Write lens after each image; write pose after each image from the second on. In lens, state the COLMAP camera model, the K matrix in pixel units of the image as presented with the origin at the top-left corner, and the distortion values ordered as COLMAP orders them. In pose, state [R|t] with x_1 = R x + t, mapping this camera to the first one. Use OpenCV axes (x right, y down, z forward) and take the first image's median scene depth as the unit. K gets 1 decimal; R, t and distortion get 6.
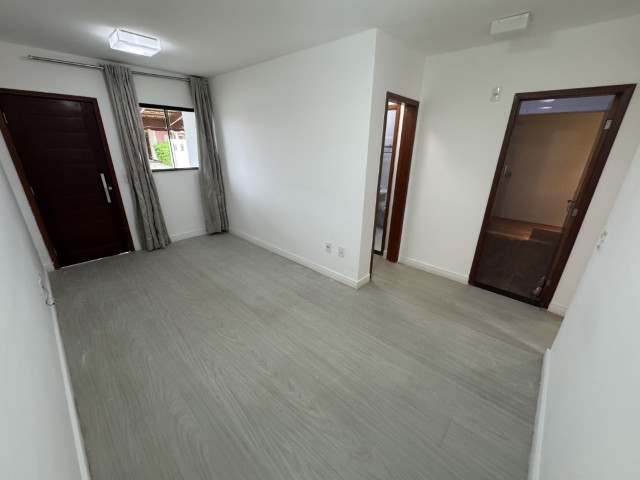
lens RADIAL K [[257.8, 0, 319.9], [0, 257.8, 240.9], [0, 0, 1]] dist [-0.002812, 0.000119]
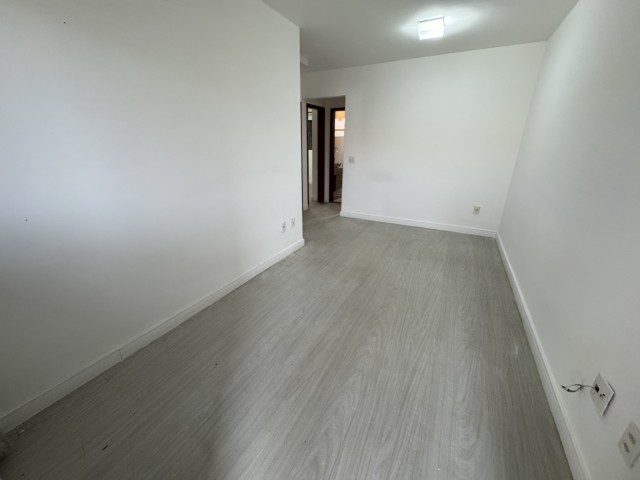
lens RADIAL K [[257.8, 0, 320.2], [0, 257.8, 238.4], [0, 0, 1]] dist [-0.002812, 0.000119]
pose [[-0.256485, -0.347993, 0.901730, -1.033155], [0.336492, 0.842428, 0.420818, -0.348824], [-0.906084, 0.411358, -0.098973, 1.130077]]
